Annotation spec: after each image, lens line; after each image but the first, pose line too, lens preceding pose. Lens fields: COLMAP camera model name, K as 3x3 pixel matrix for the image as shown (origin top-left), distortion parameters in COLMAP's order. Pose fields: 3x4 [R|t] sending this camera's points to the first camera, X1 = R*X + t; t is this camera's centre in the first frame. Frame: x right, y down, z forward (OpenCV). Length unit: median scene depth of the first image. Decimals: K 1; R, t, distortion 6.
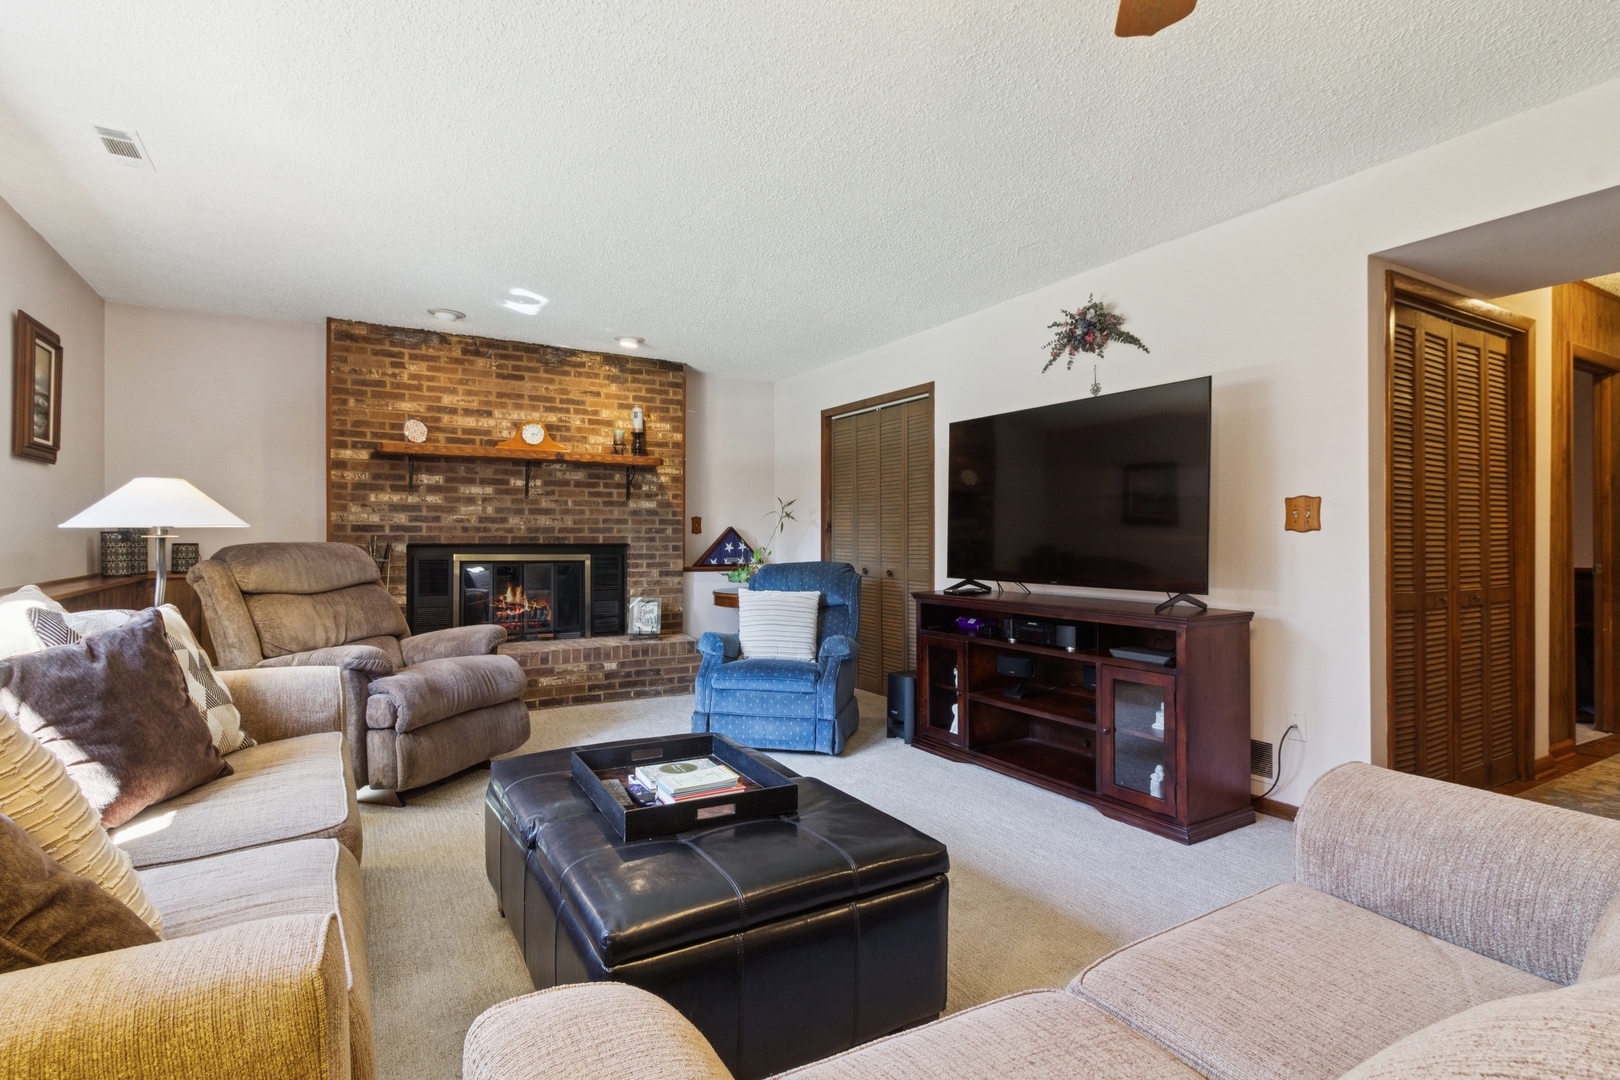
lens RADIAL K [[771.0, 0, 804.1], [0, 771.0, 532.5], [0, 0, 1]] dist [0.009882, -0.000130]
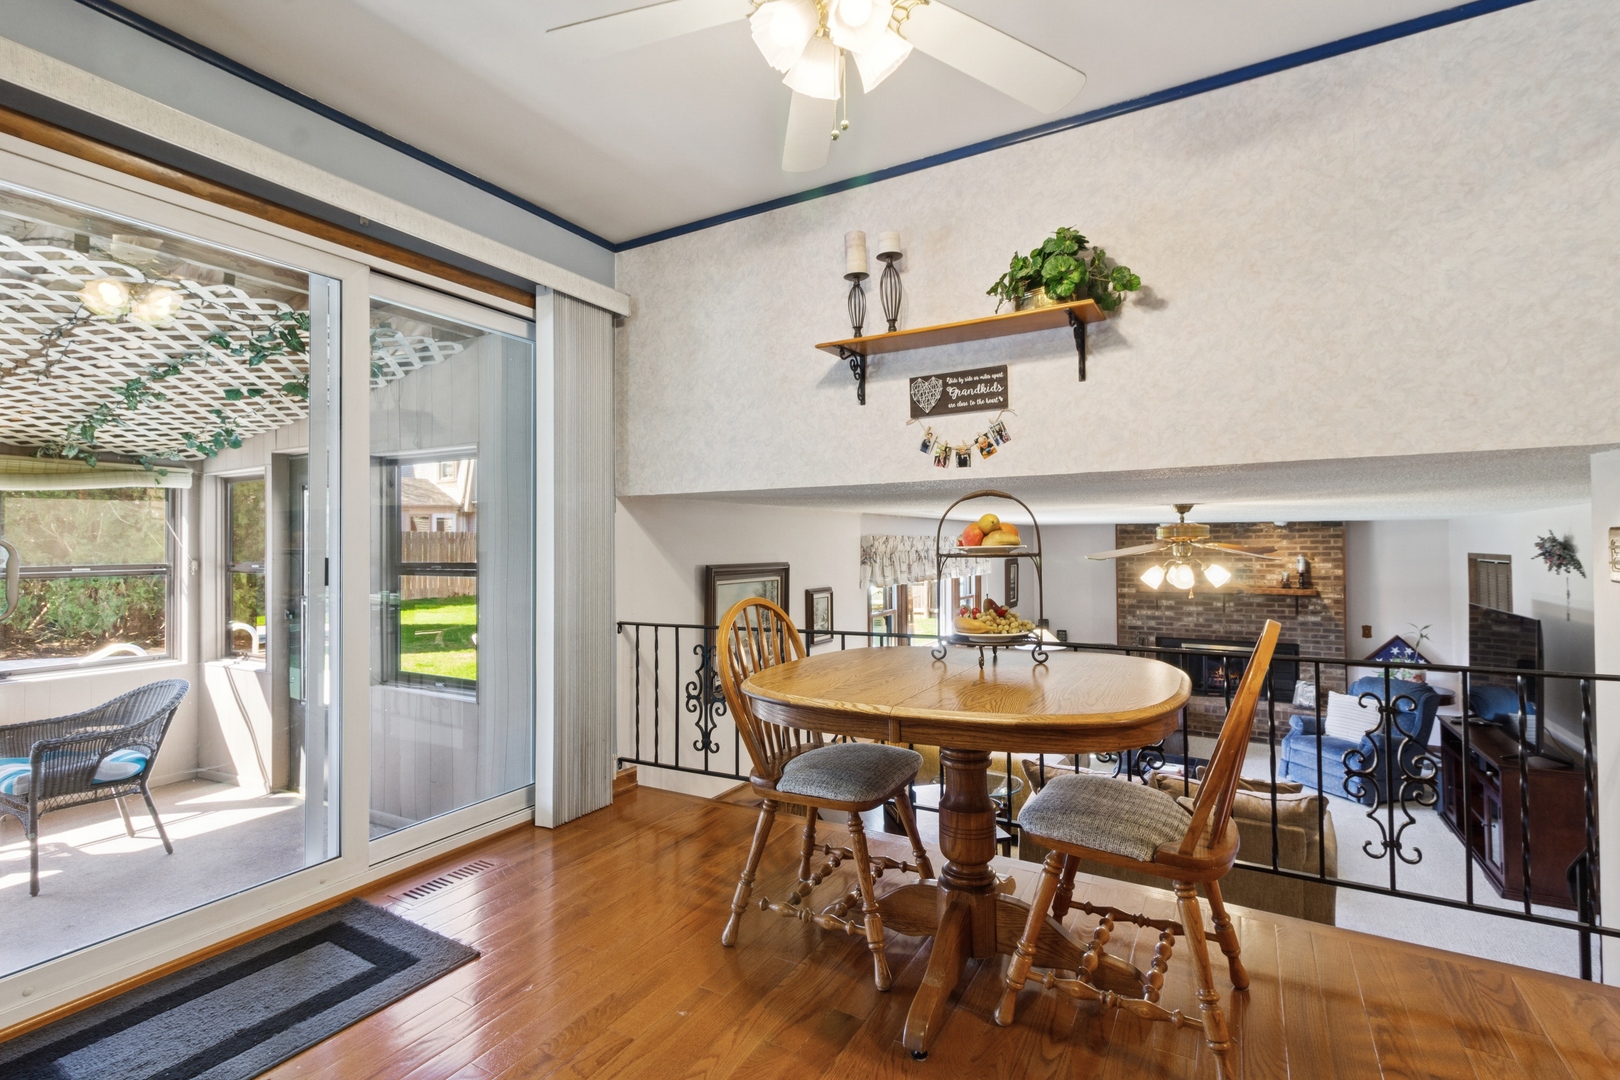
lens RADIAL K [[771.0, 0, 806.1], [0, 771.0, 535.8], [0, 0, 1]] dist [0.009882, -0.000130]
pose [[0.496953, -0.009396, -0.867727, 0.625092], [0.013742, 0.999901, -0.002957, -0.210781], [0.867669, -0.010455, 0.497033, -0.604859]]
